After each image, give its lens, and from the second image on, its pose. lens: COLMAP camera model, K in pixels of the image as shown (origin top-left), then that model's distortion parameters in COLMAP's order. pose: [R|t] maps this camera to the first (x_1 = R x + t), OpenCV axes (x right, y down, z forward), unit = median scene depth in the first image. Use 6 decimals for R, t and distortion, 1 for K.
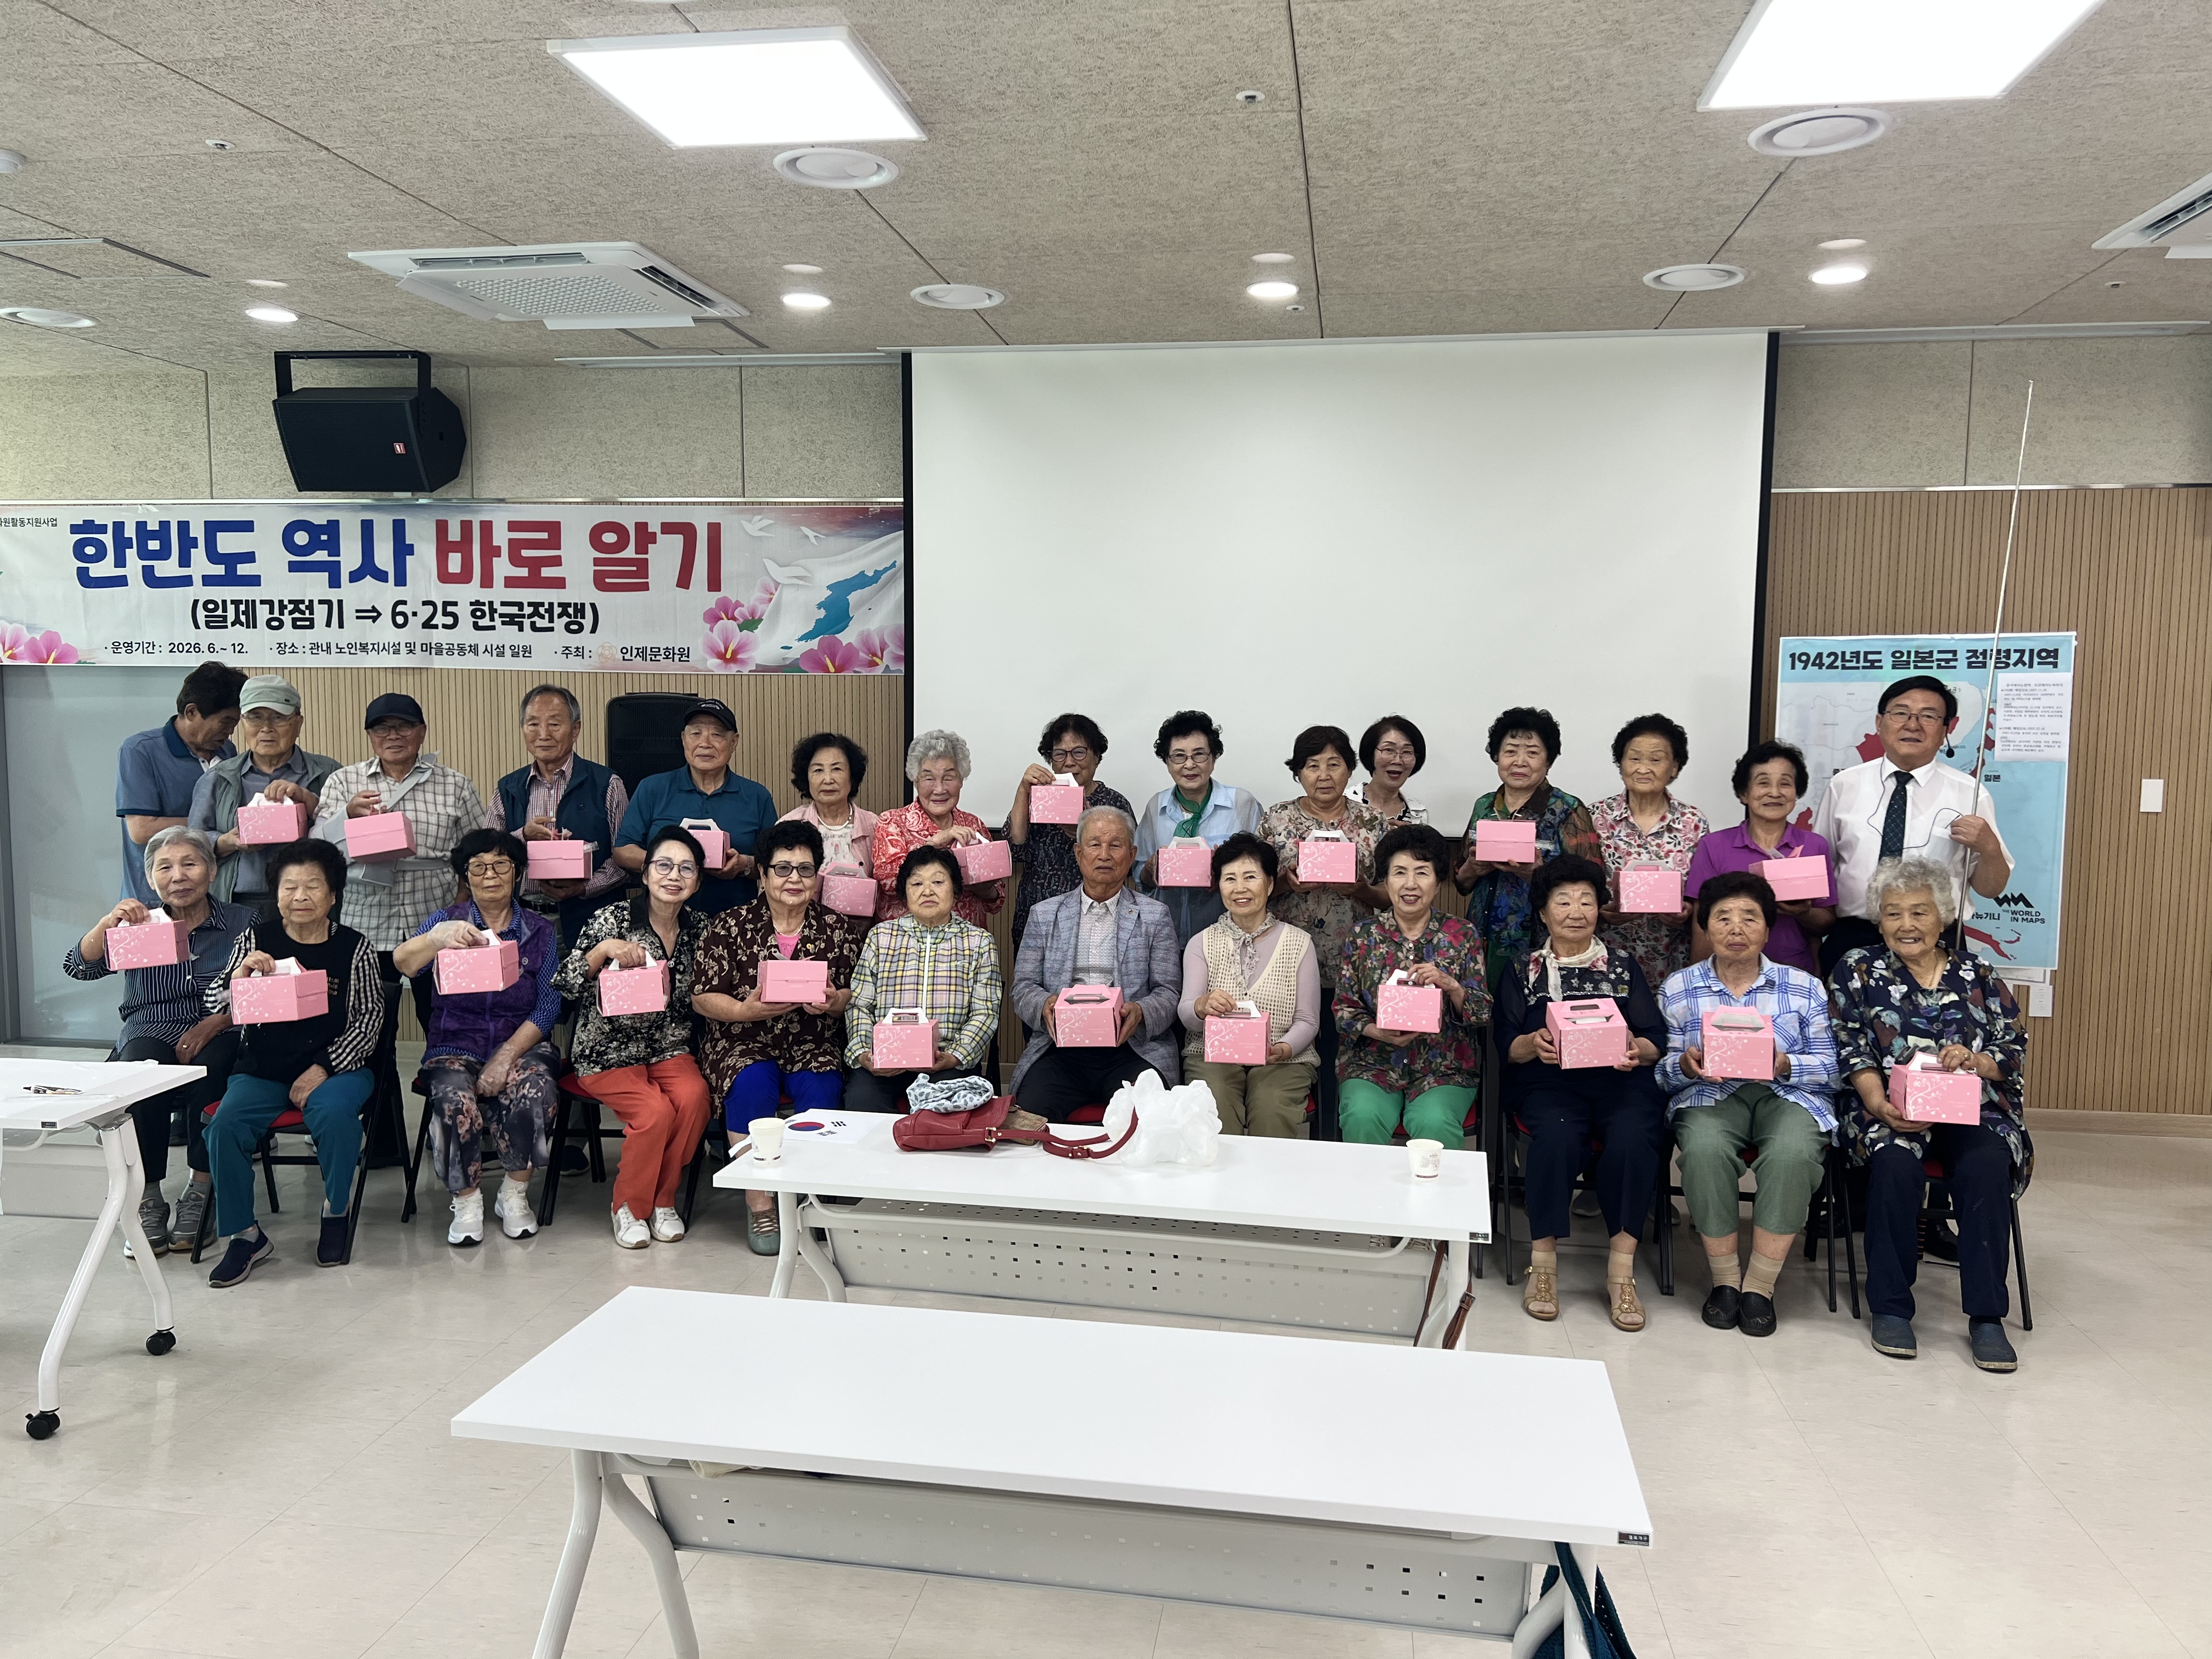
lens RADIAL K [[1678.5, 0, 1106.4], [0, 1678.5, 832.1], [0, 0, 1]] dist [-0.008579, -0.006957]
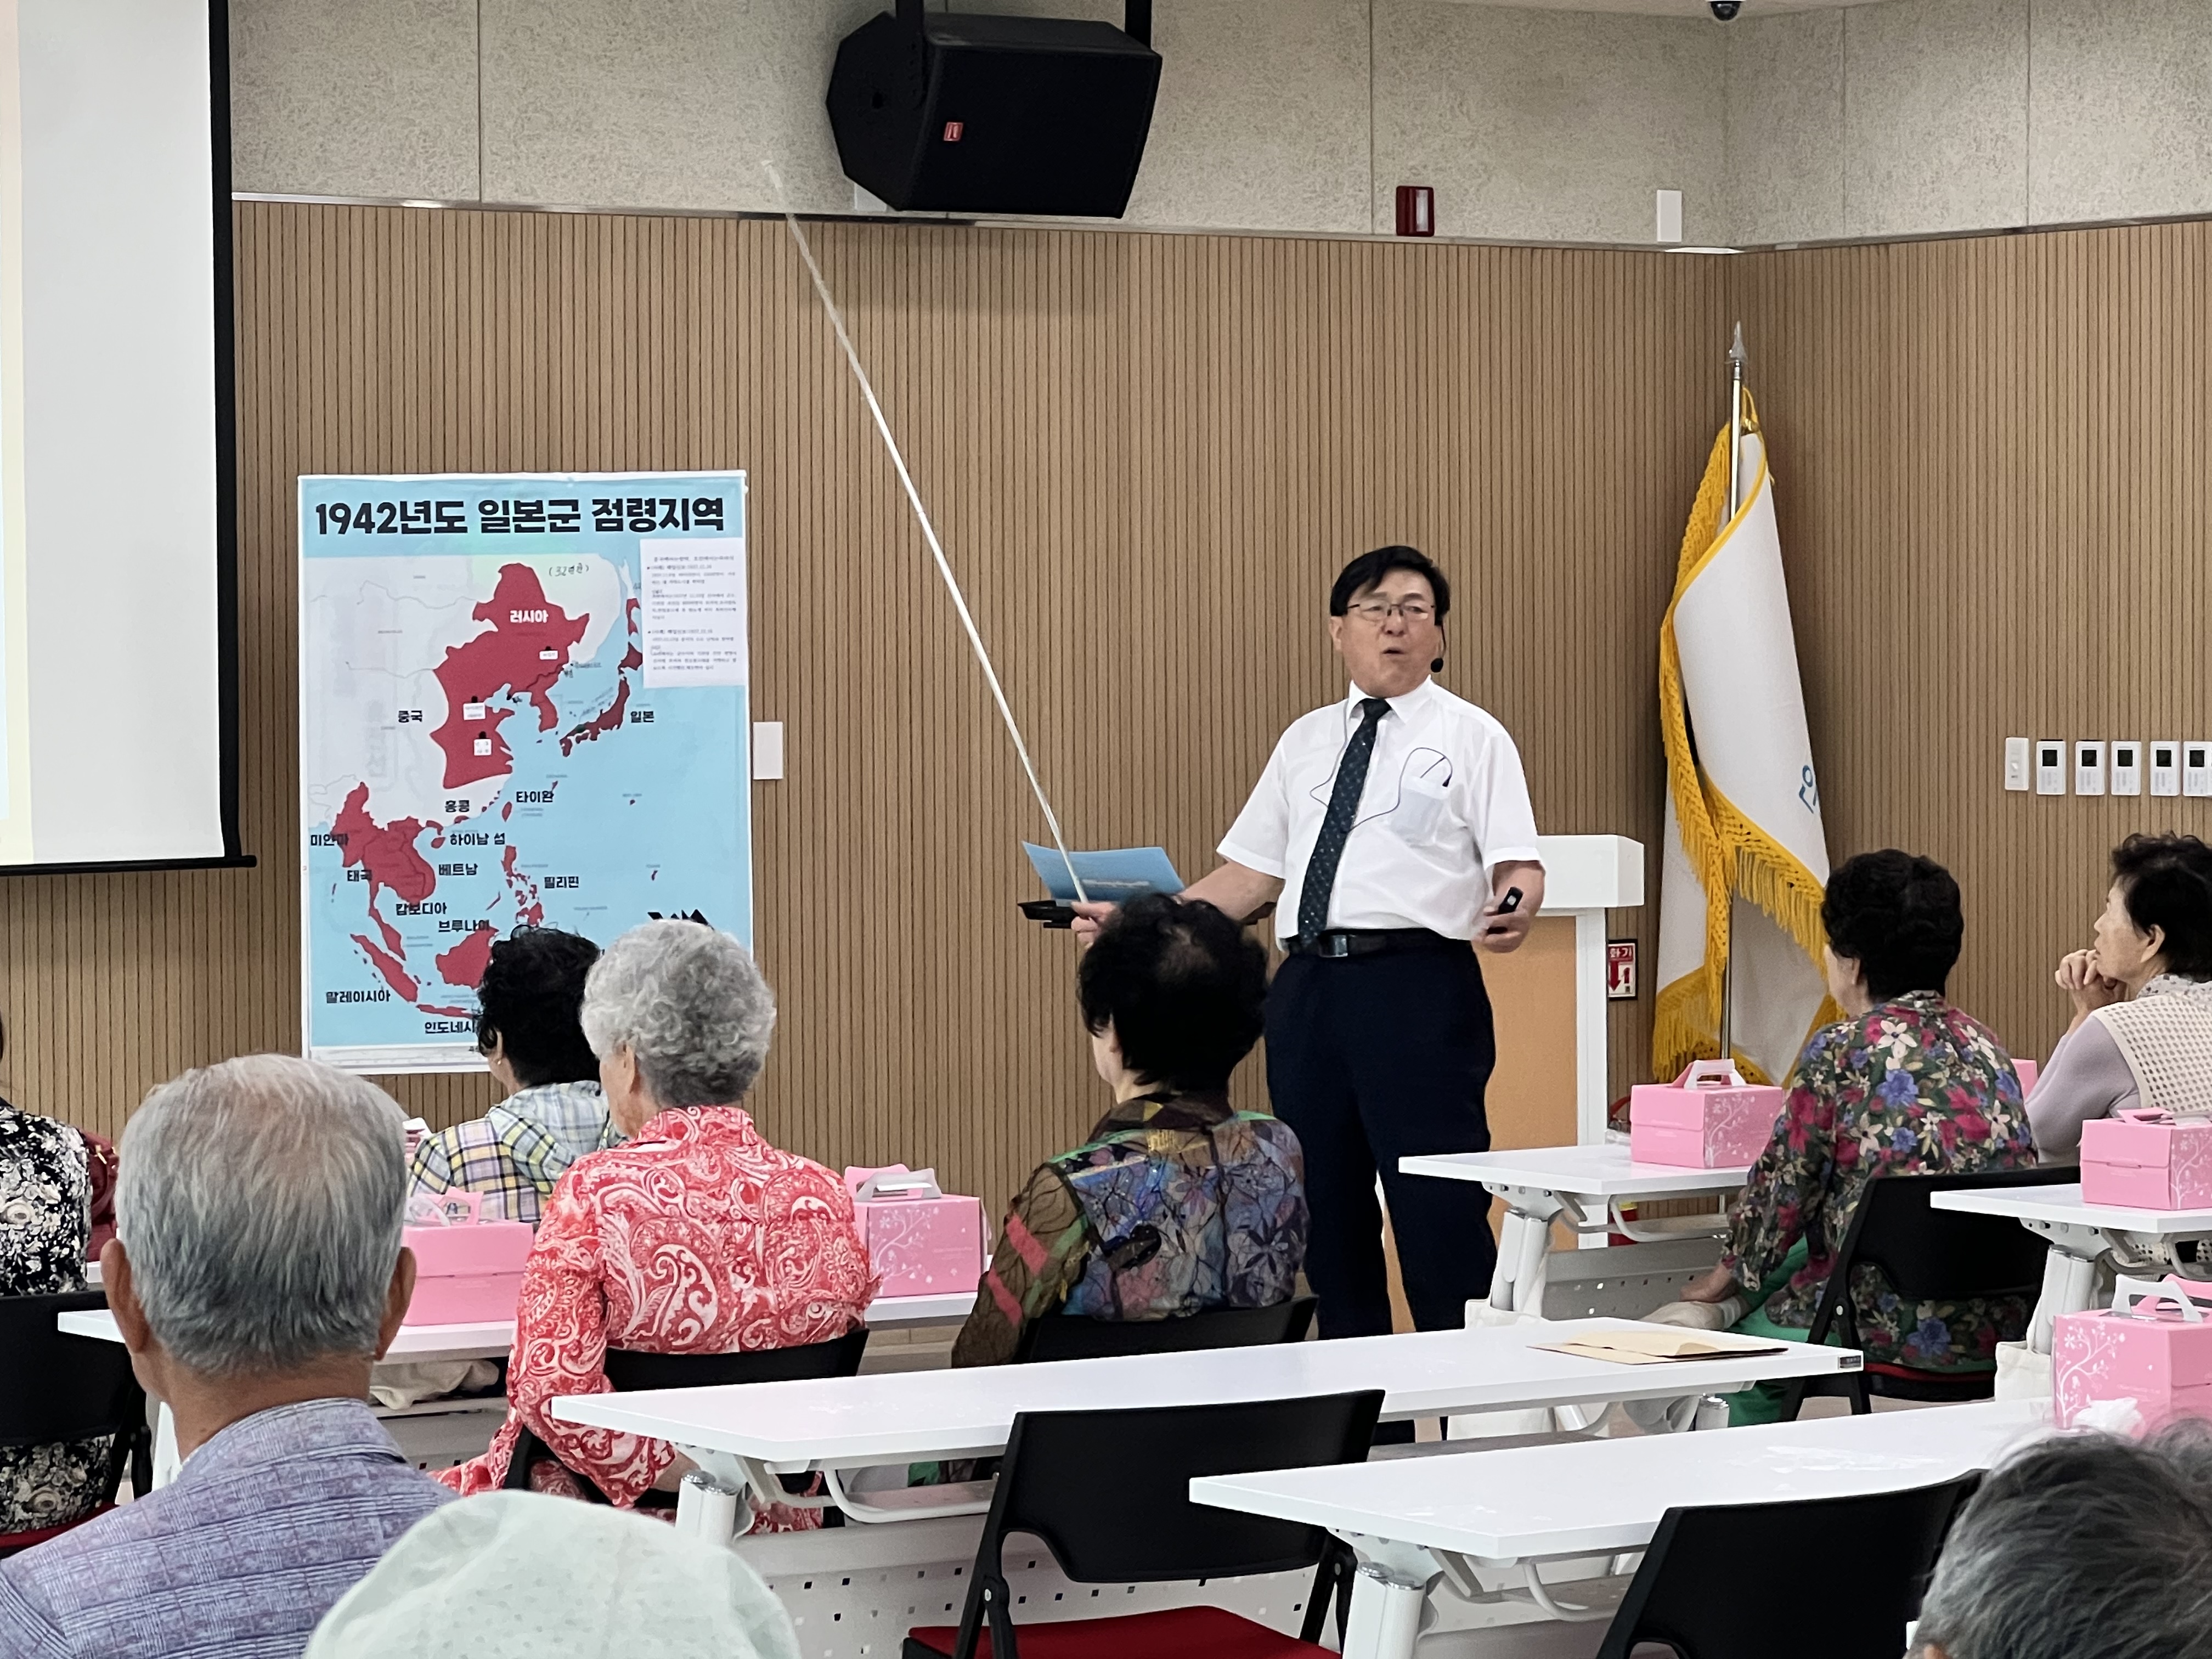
lens RADIAL K [[6909.2, 0, 1105.5], [0, 6909.2, 829.3], [0, 0, 1]] dist [-0.119714, 0.000000]
pose [[0.655720, -0.036945, 0.754100, -1.193773], [0.071516, 0.997350, -0.013323, 0.050873], [-0.751610, 0.062666, 0.656625, -0.711260]]
